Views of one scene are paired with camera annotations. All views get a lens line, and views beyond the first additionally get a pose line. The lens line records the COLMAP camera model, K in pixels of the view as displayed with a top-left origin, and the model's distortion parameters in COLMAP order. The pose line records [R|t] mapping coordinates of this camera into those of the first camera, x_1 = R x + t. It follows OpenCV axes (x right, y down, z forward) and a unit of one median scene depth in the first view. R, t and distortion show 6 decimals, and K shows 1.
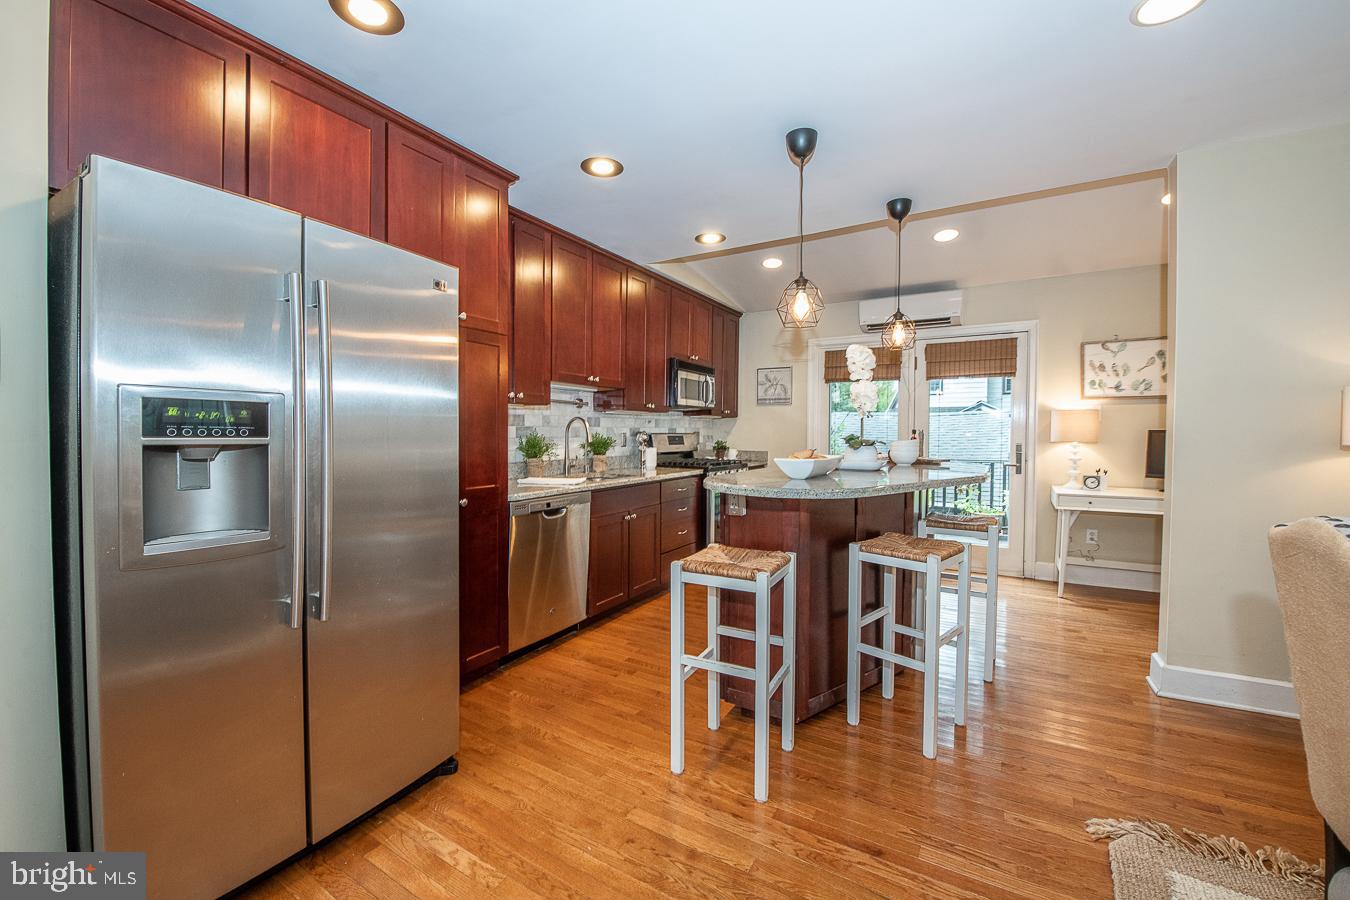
lens RADIAL K [[533.6, 0, 681.1], [0, 533.6, 444.5], [0, 0, 1]] dist [-0.014071, -0.004131]
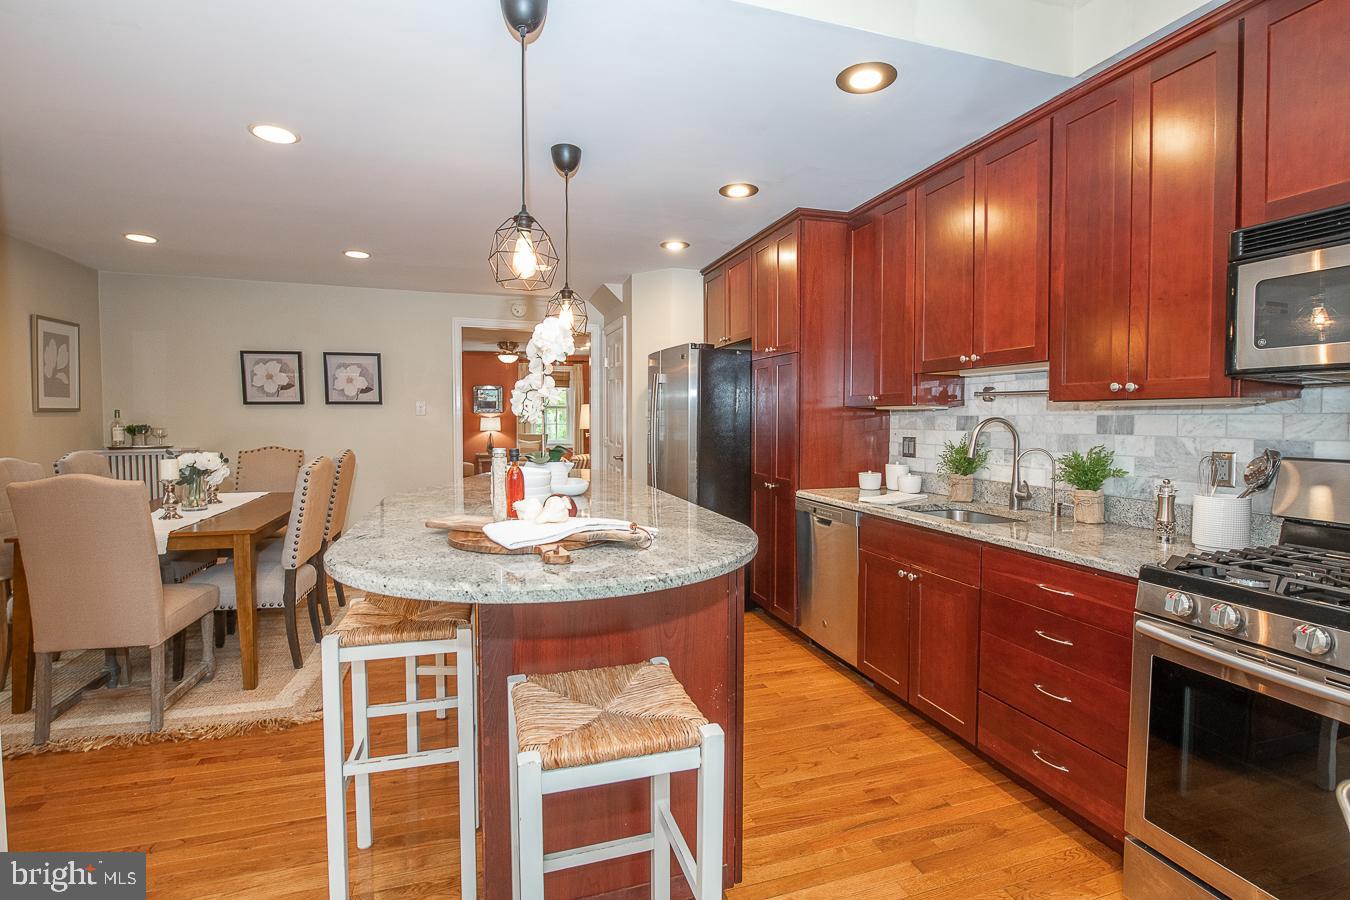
lens RADIAL K [[639.4, 0, 681.9], [0, 639.4, 444.2], [0, 0, 1]] dist [-0.014733, -0.000127]
pose [[-0.659731, 0.023266, -0.751142, 0.680823], [-0.025311, 0.998266, 0.053151, -0.056127], [0.751076, 0.054078, -0.657998, 1.340905]]
